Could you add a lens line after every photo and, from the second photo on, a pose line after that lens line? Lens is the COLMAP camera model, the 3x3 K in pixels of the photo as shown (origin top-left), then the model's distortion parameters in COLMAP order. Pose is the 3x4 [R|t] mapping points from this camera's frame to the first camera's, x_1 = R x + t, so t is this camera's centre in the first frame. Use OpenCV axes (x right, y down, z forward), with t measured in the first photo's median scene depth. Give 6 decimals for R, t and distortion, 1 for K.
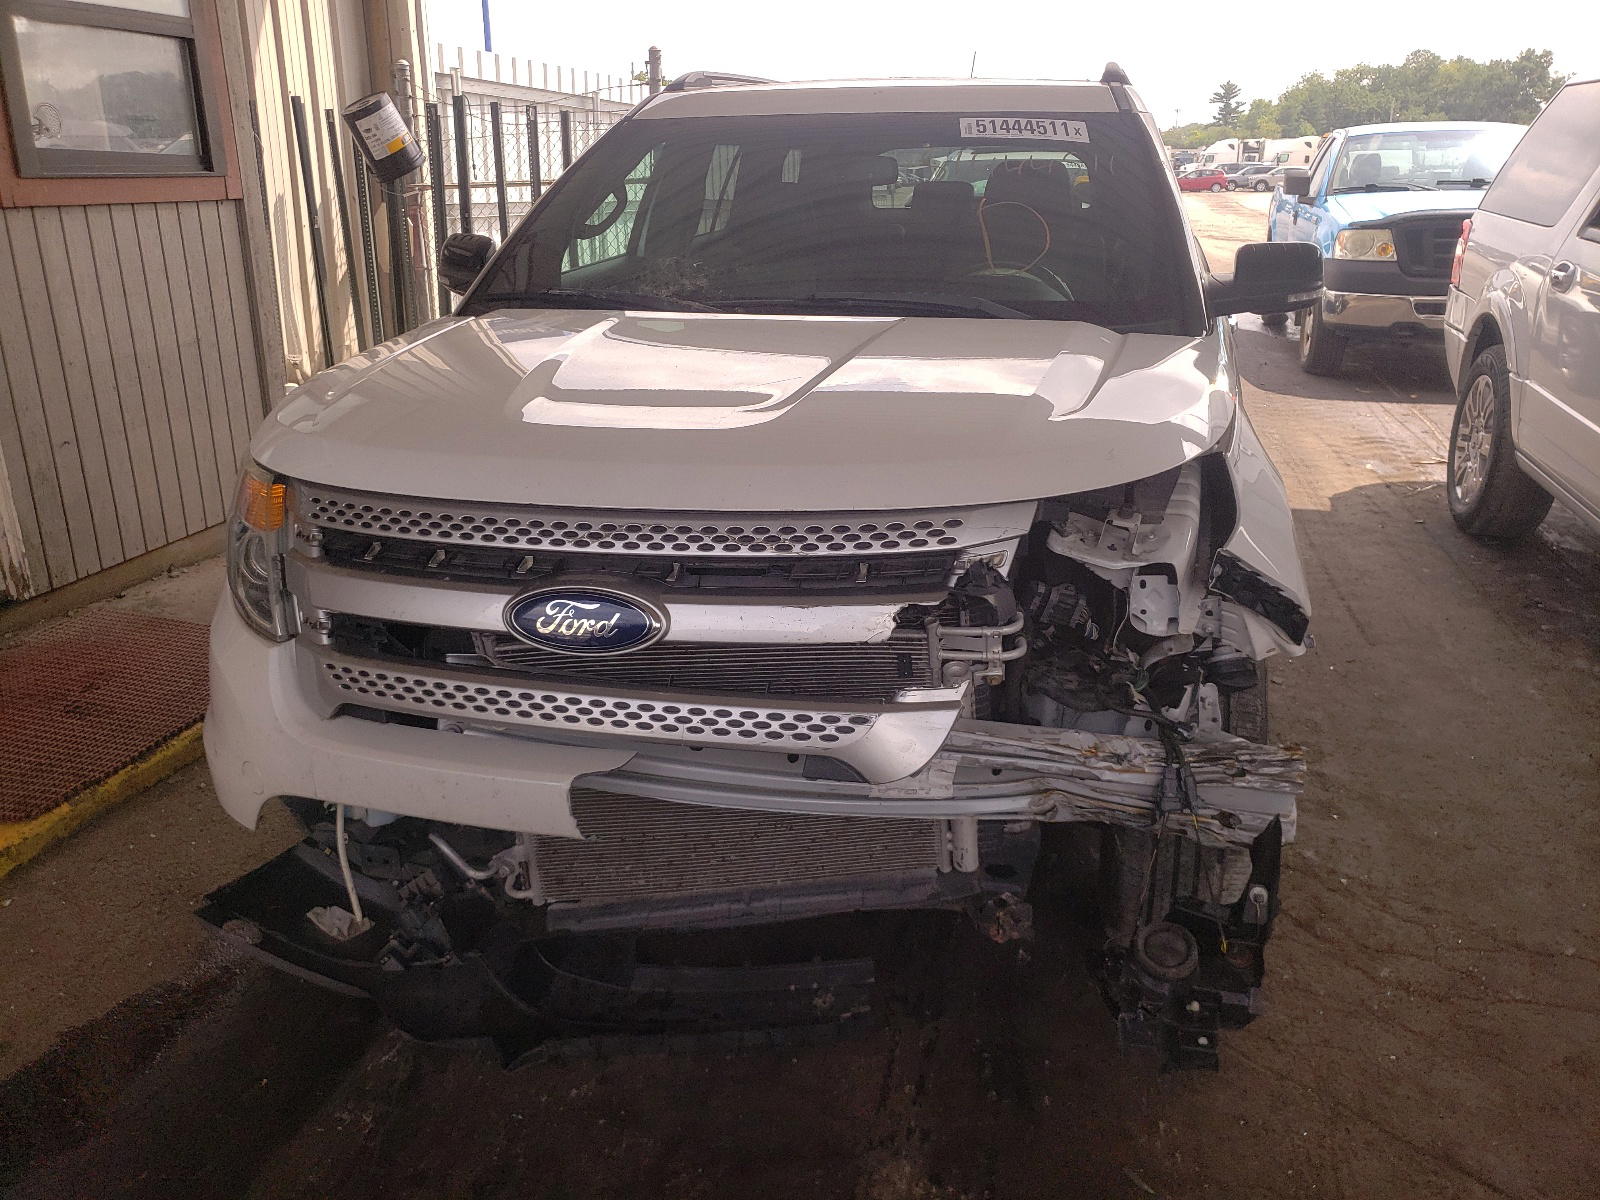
lens RADIAL K [[1323.5, 0, 804.1], [0, 1323.5, 606.2], [0, 0, 1]] dist [0.021246, -0.008353]
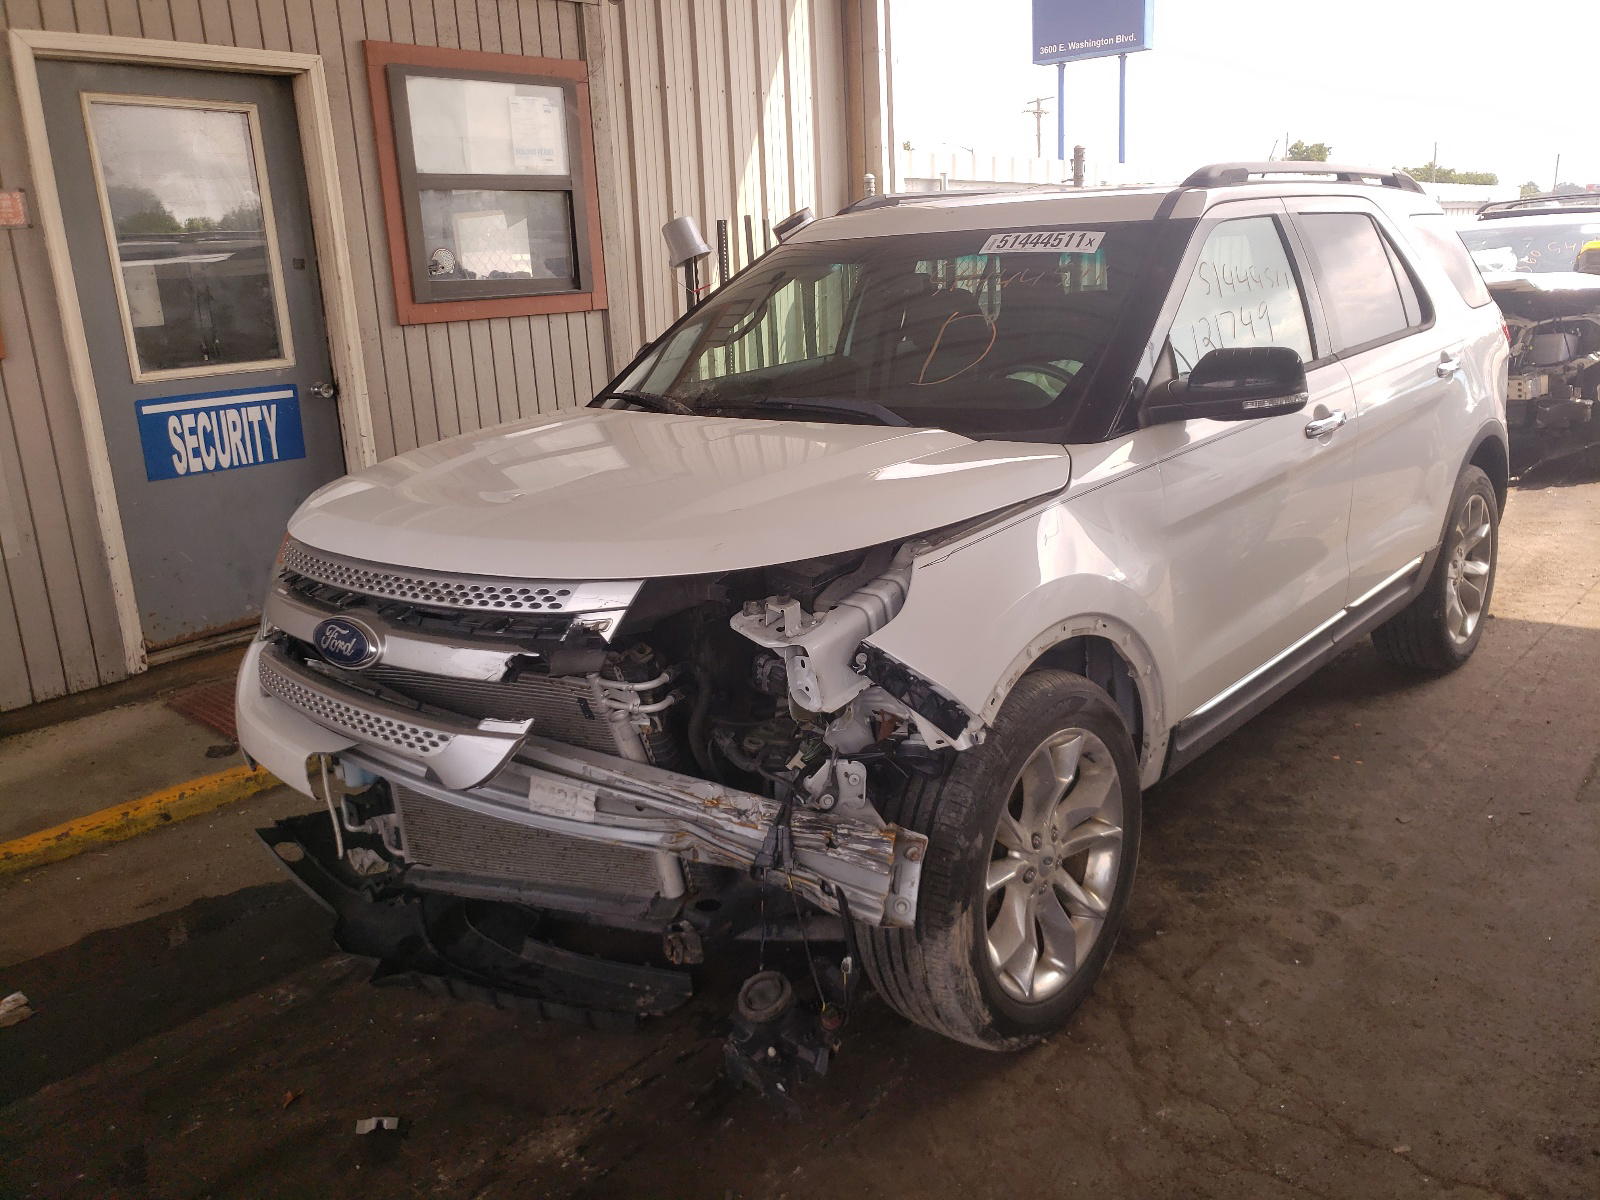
lens RADIAL K [[1295.4, 0, 790.0], [0, 1295.4, 593.1], [0, 0, 1]] dist [0.056434, -0.003555]
pose [[0.881745, 0.080272, -0.464846, 0.782382], [-0.108197, 0.993559, -0.033660, -0.040015], [0.459151, 0.079975, 0.884751, 0.024926]]
